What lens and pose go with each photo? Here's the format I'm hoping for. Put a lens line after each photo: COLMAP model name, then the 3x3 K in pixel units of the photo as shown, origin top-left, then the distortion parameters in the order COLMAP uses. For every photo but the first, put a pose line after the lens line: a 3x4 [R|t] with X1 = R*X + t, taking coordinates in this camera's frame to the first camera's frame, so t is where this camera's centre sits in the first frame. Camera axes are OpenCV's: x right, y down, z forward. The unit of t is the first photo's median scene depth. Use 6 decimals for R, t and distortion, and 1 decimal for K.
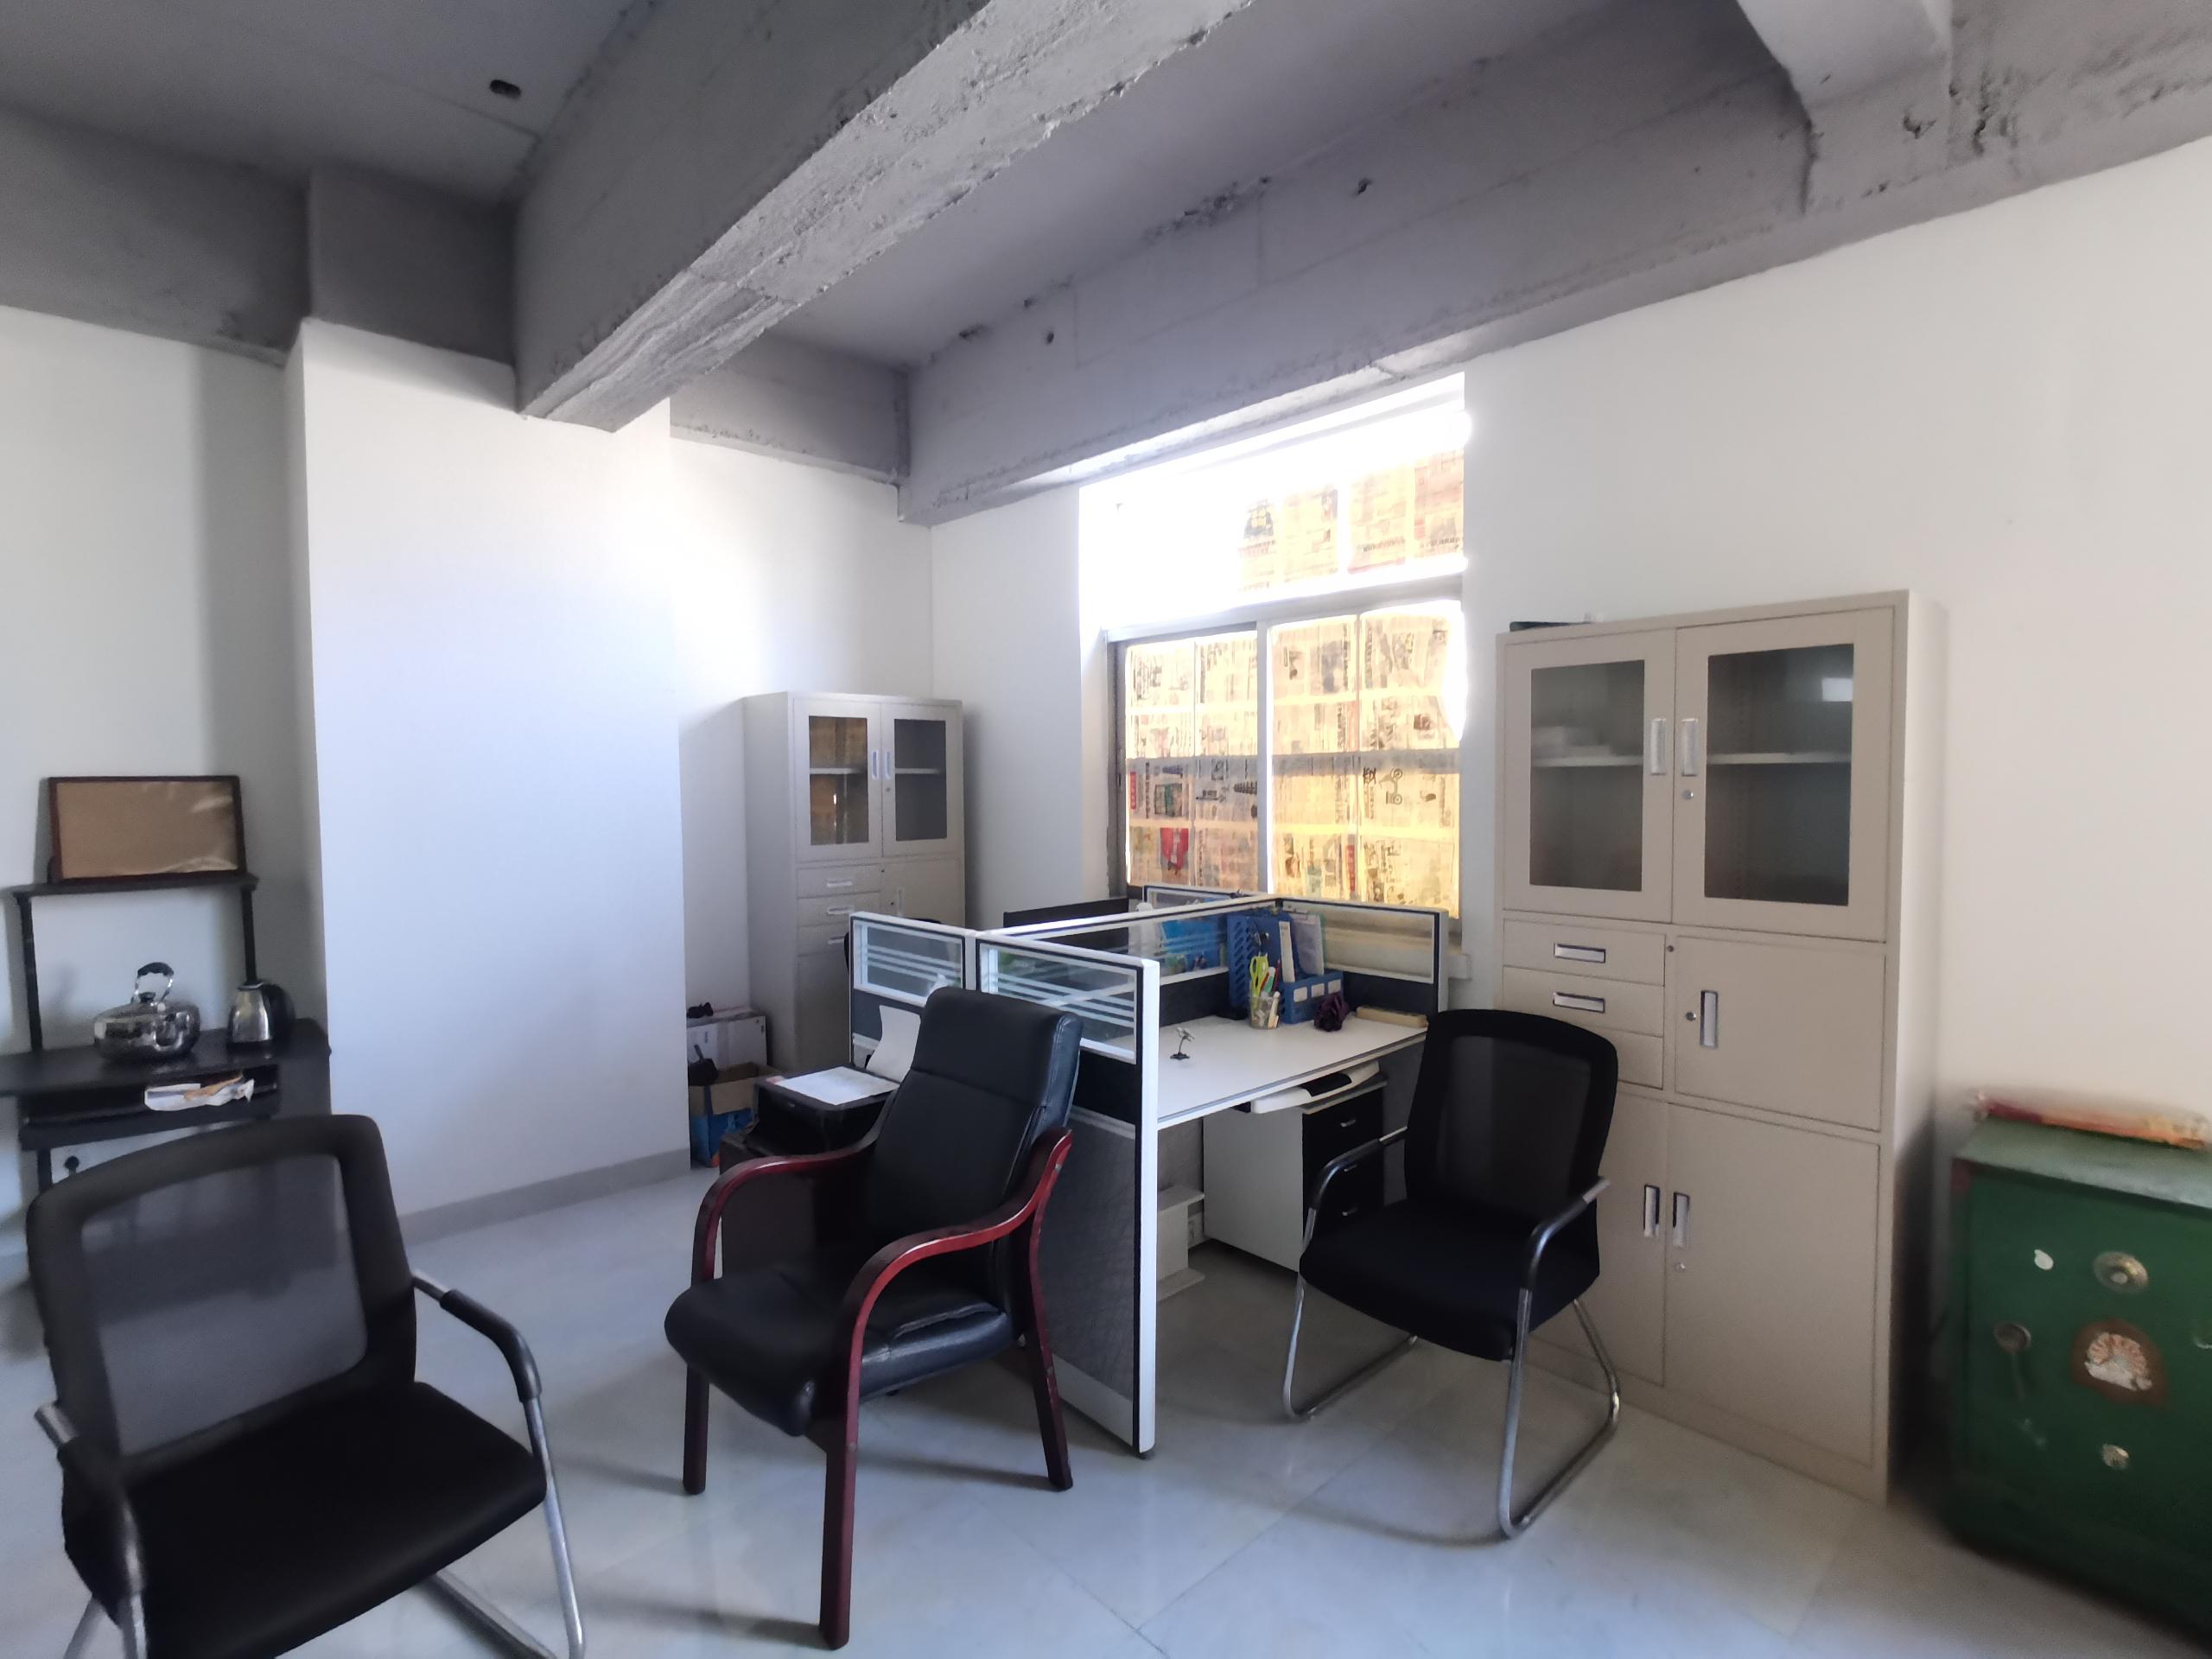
lens RADIAL K [[1066.8, 0, 1127.3], [0, 1066.8, 828.5], [0, 0, 1]] dist [0.004183, -0.009175]
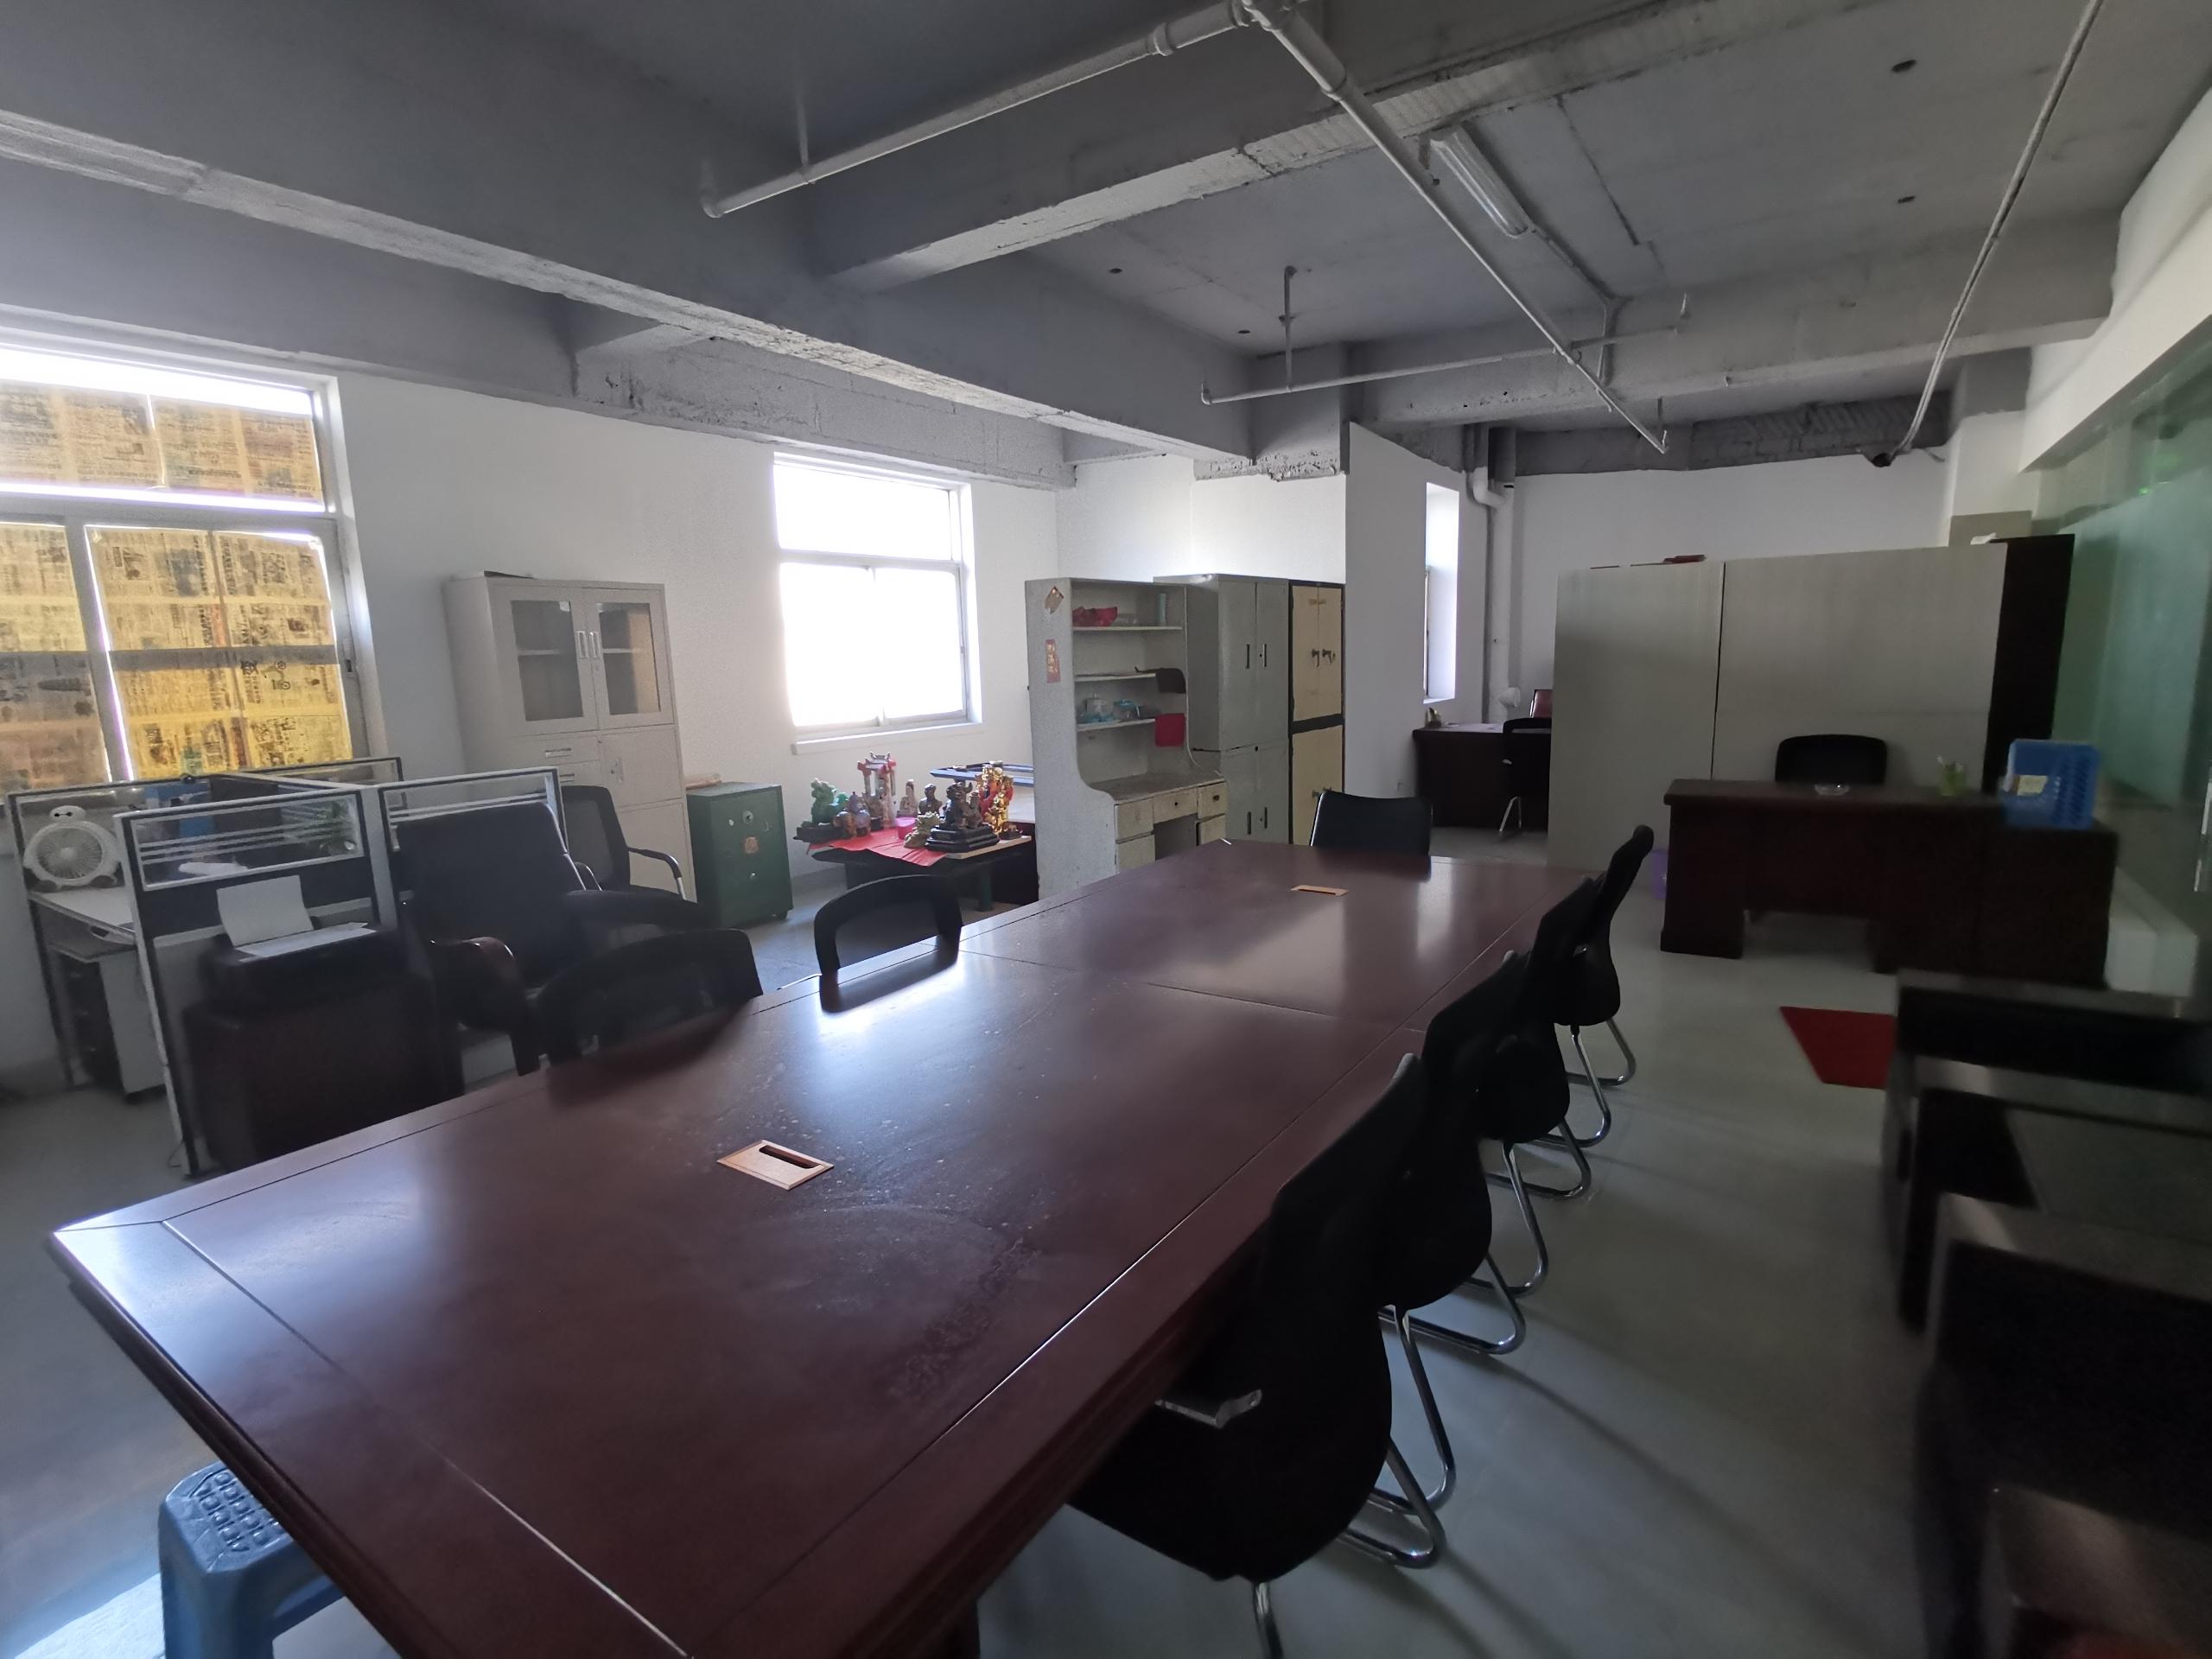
lens RADIAL K [[1066.8, 0, 1127.3], [0, 1066.8, 828.5], [0, 0, 1]] dist [0.004183, -0.009175]
pose [[-0.218376, -0.154042, 0.963630, -1.175905], [0.074158, 0.981988, 0.173782, -0.005680], [-0.973043, 0.109410, -0.203020, 0.283915]]
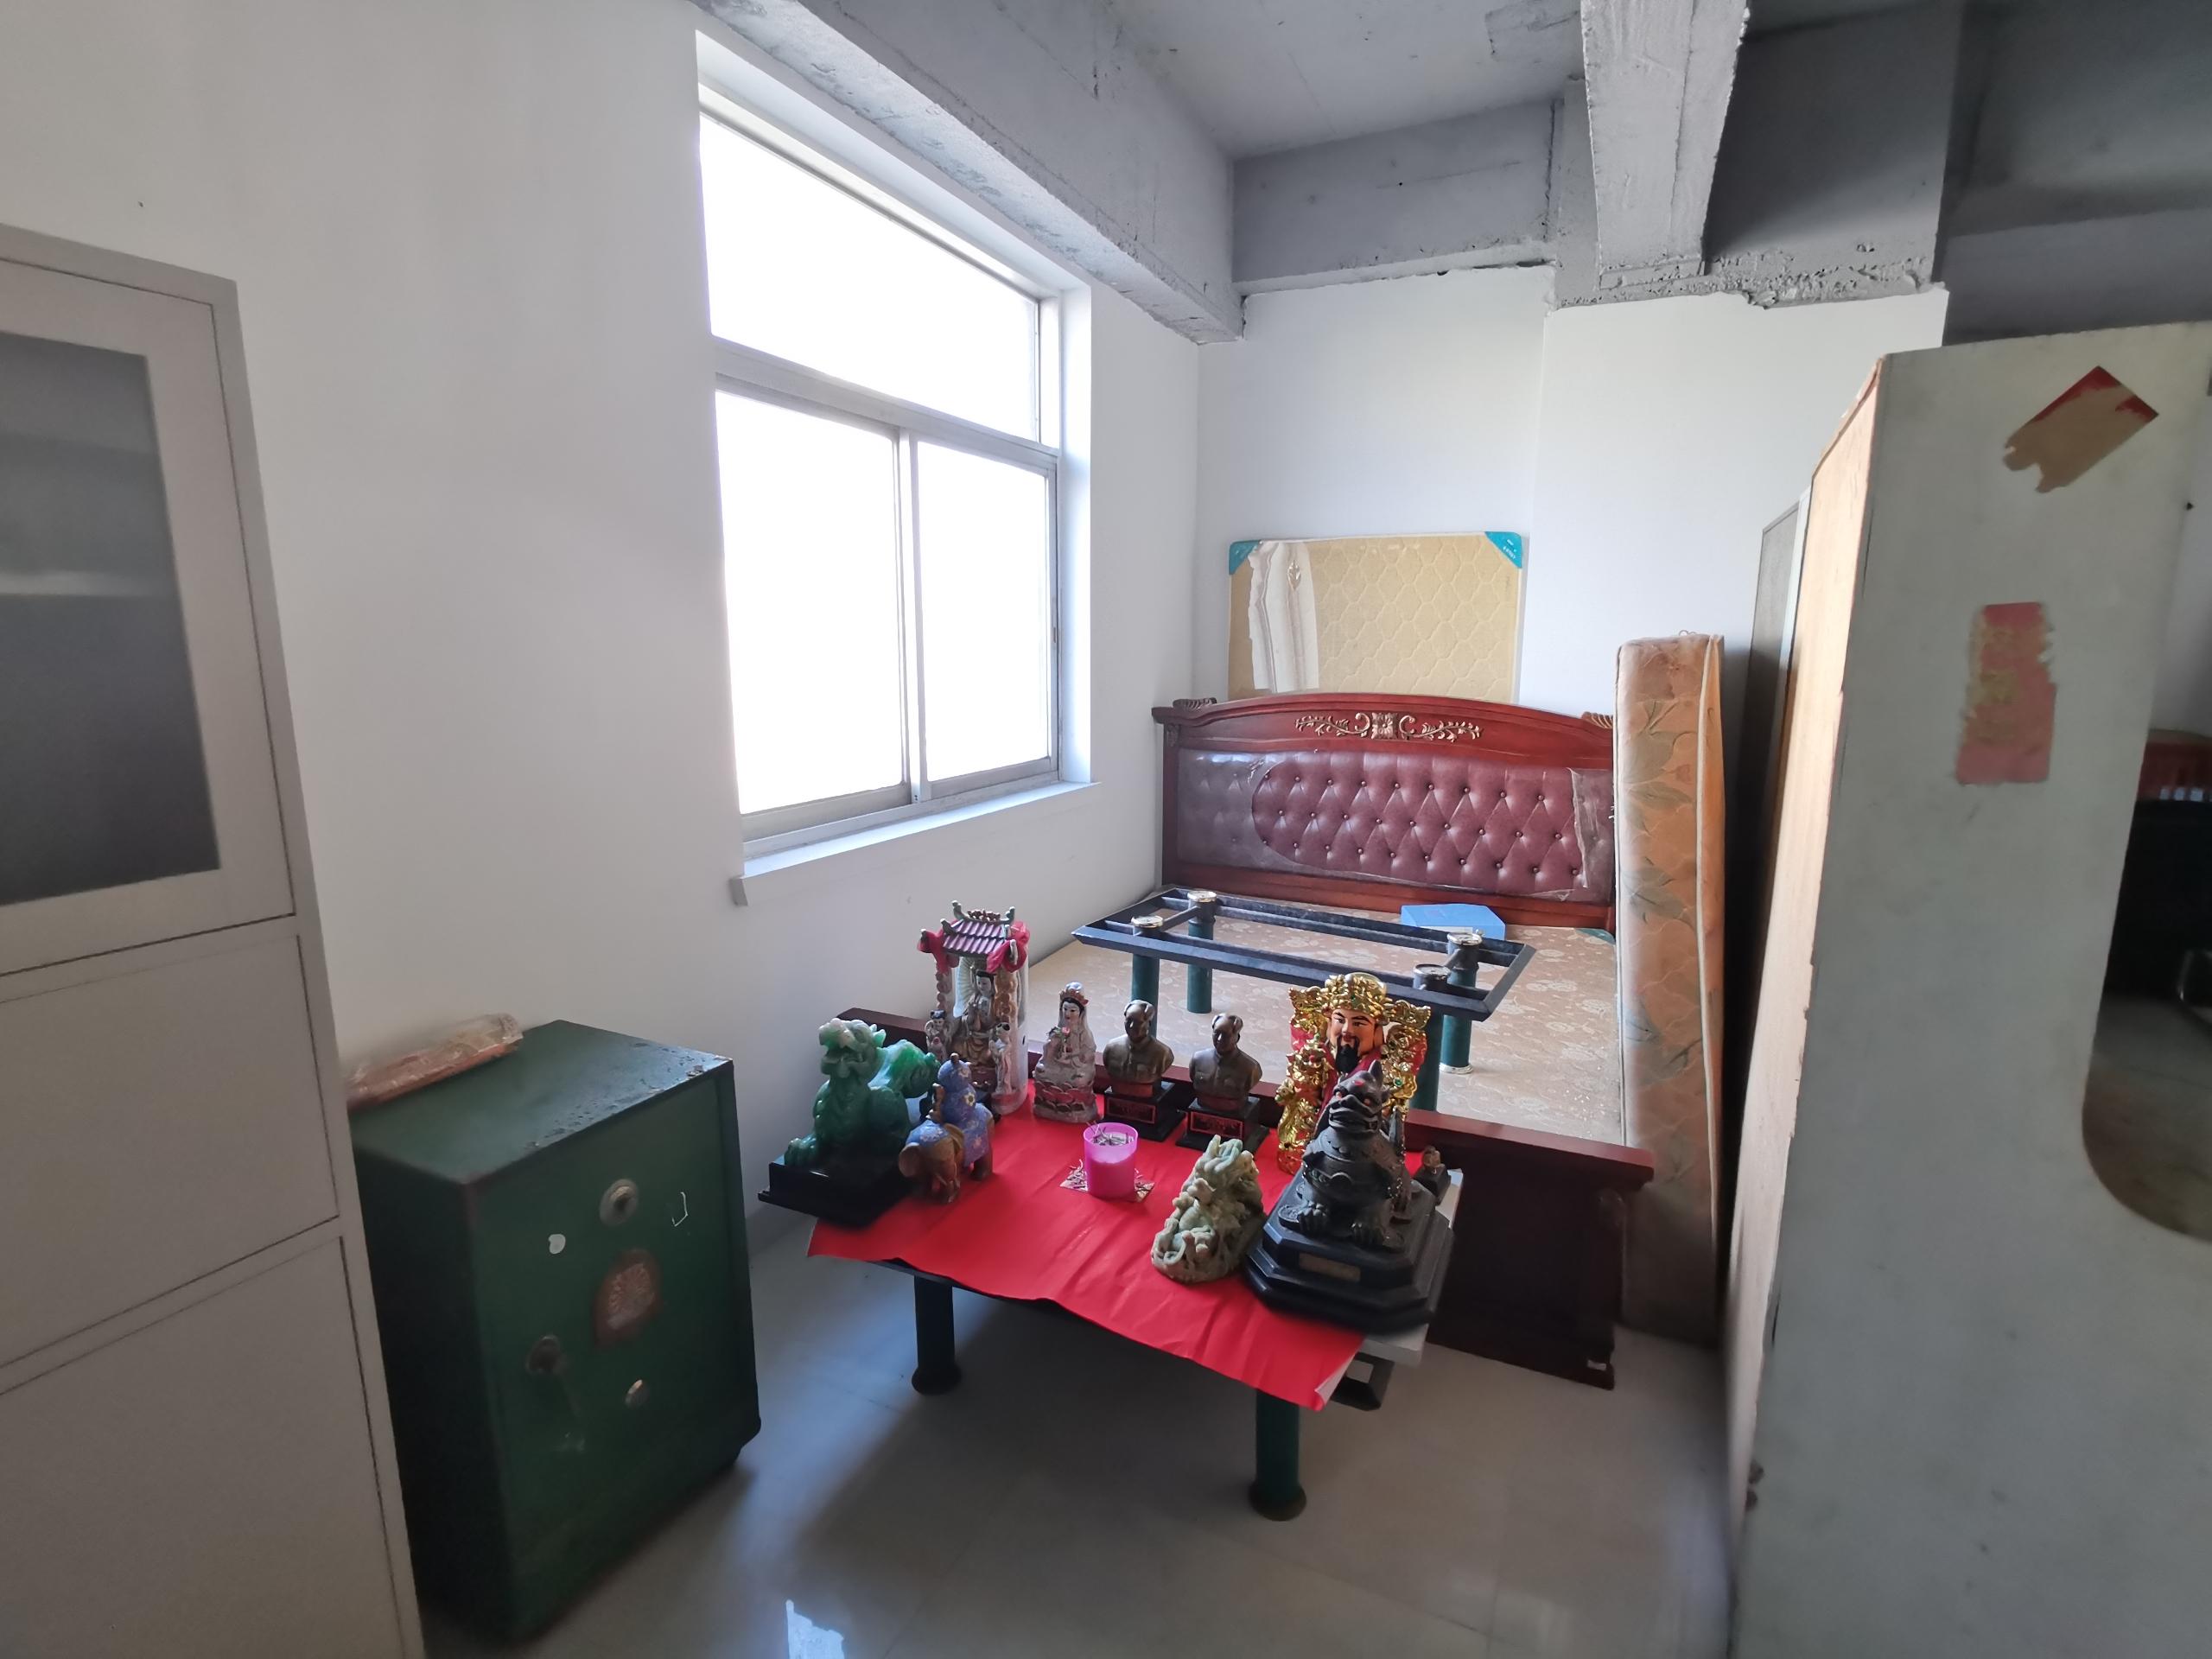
lens RADIAL K [[1066.8, 0, 1127.3], [0, 1066.8, 828.5], [0, 0, 1]] dist [0.004183, -0.009175]
pose [[-0.353264, -0.161942, 0.921401, 0.012367], [0.039802, 0.981410, 0.187749, -0.017198], [-0.934677, 0.102998, -0.340251, 0.444341]]
